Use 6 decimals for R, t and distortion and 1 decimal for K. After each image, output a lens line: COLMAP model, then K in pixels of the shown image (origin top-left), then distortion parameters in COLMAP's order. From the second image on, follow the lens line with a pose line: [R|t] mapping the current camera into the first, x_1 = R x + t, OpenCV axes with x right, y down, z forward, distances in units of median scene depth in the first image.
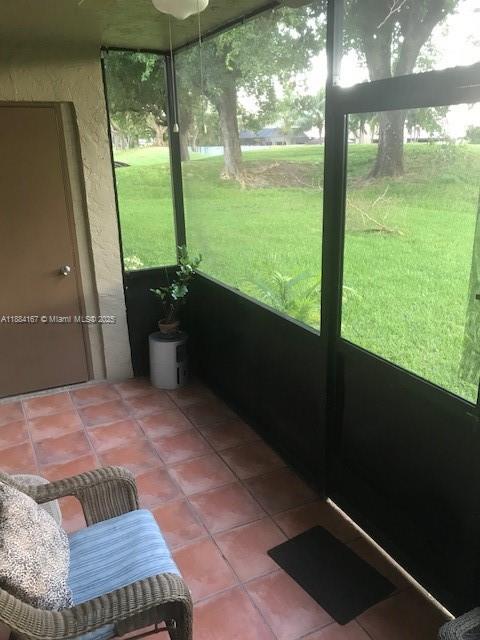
lens RADIAL K [[527.0, 0, 243.9], [0, 527.0, 316.6], [0, 0, 1]] dist [0.018400, -0.000230]
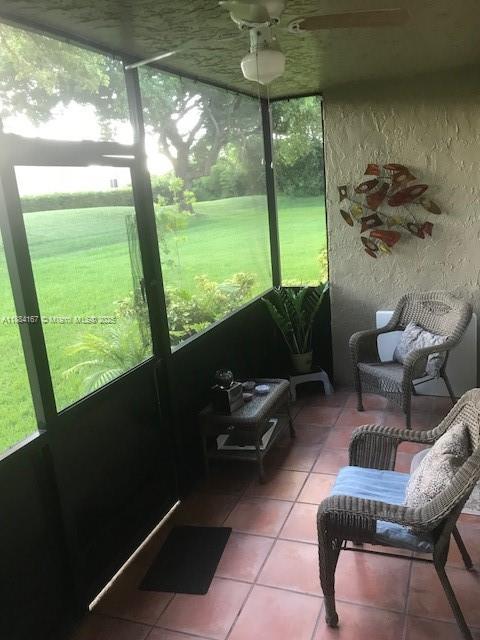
lens RADIAL K [[527.0, 0, 243.9], [0, 527.0, 316.6], [0, 0, 1]] dist [0.018400, -0.000230]
pose [[-0.654837, -0.107895, 0.748029, -0.680260], [0.320648, 0.856600, 0.404255, -0.367409], [-0.684378, 0.504575, -0.526337, 1.207083]]
